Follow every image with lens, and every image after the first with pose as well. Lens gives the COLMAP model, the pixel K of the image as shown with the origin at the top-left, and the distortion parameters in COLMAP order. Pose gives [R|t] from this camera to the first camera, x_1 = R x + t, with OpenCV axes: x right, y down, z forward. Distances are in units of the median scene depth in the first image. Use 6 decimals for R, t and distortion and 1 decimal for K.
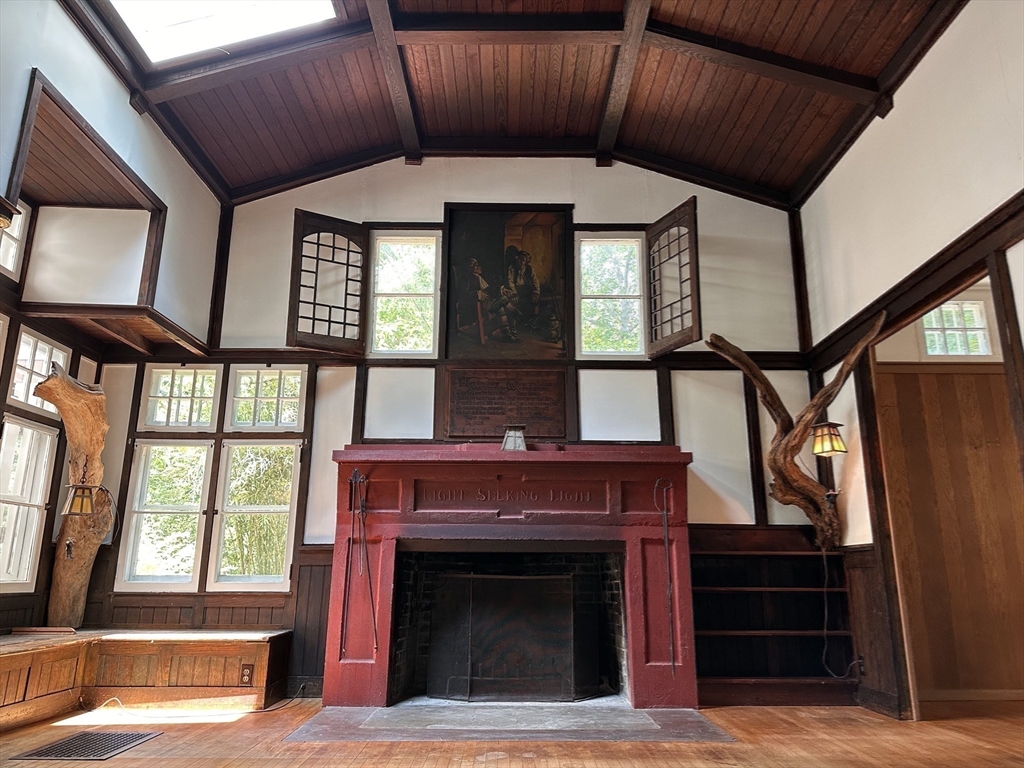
lens RADIAL K [[737.4, 0, 516.5], [0, 737.4, 386.0], [0, 0, 1]] dist [0.067037, -0.018221]
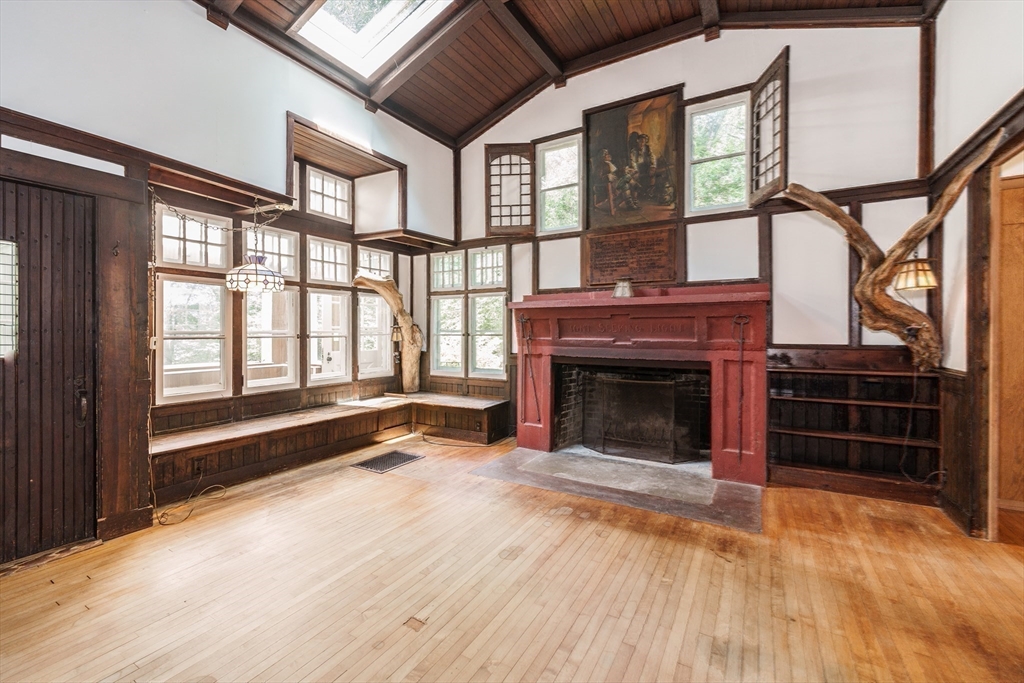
lens RADIAL K [[429.7, 0, 508.7], [0, 429.7, 335.4], [0, 0, 1]] dist [-0.000948, 0.000083]
pose [[0.854430, 0.000010, -0.519567, 0.213894], [0.135855, 0.965206, 0.223431, -0.047314], [0.501492, -0.261492, 0.824699, 0.187369]]
